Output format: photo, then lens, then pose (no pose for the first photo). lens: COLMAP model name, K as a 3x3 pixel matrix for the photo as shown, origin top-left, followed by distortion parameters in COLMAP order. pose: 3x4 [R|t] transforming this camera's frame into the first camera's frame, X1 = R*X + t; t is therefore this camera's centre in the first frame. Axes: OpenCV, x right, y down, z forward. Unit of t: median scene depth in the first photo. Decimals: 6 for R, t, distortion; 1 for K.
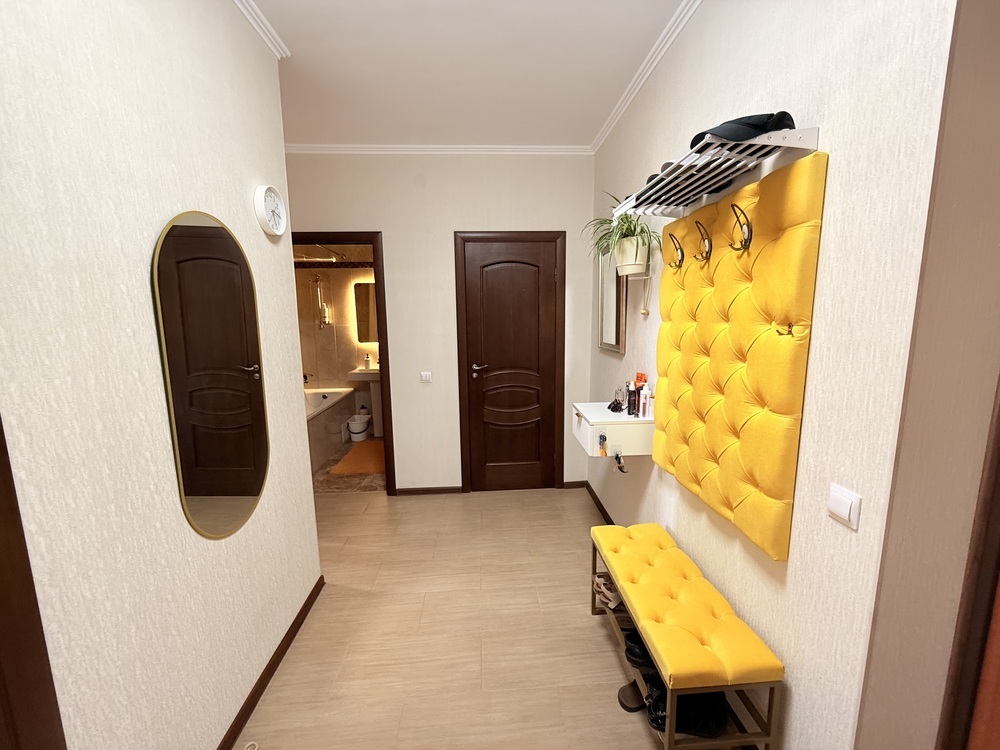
lens RADIAL K [[398.2, 0, 504.1], [0, 398.2, 376.7], [0, 0, 1]] dist [0.001647, -0.000380]
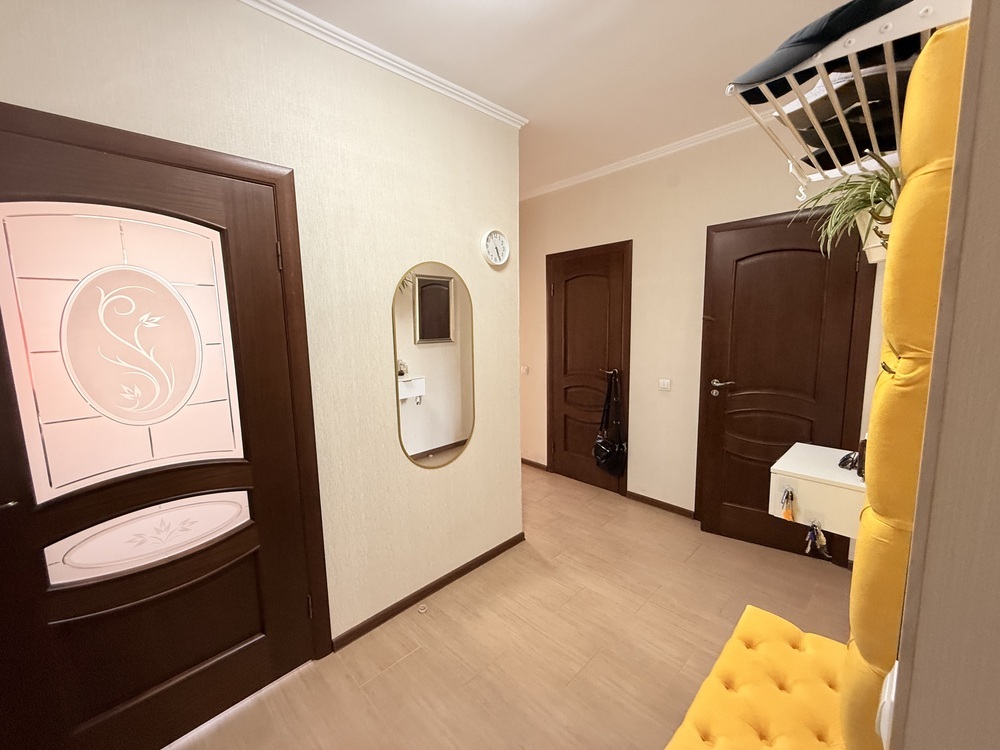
lens RADIAL K [[398.2, 0, 493.9], [0, 398.2, 372.8], [0, 0, 1]] dist [0.001647, -0.000380]
pose [[0.643002, 0.096506, -0.759760, 0.420145], [-0.101116, 0.994042, 0.040688, -0.039003], [0.759160, 0.050661, 0.648929, 0.114650]]
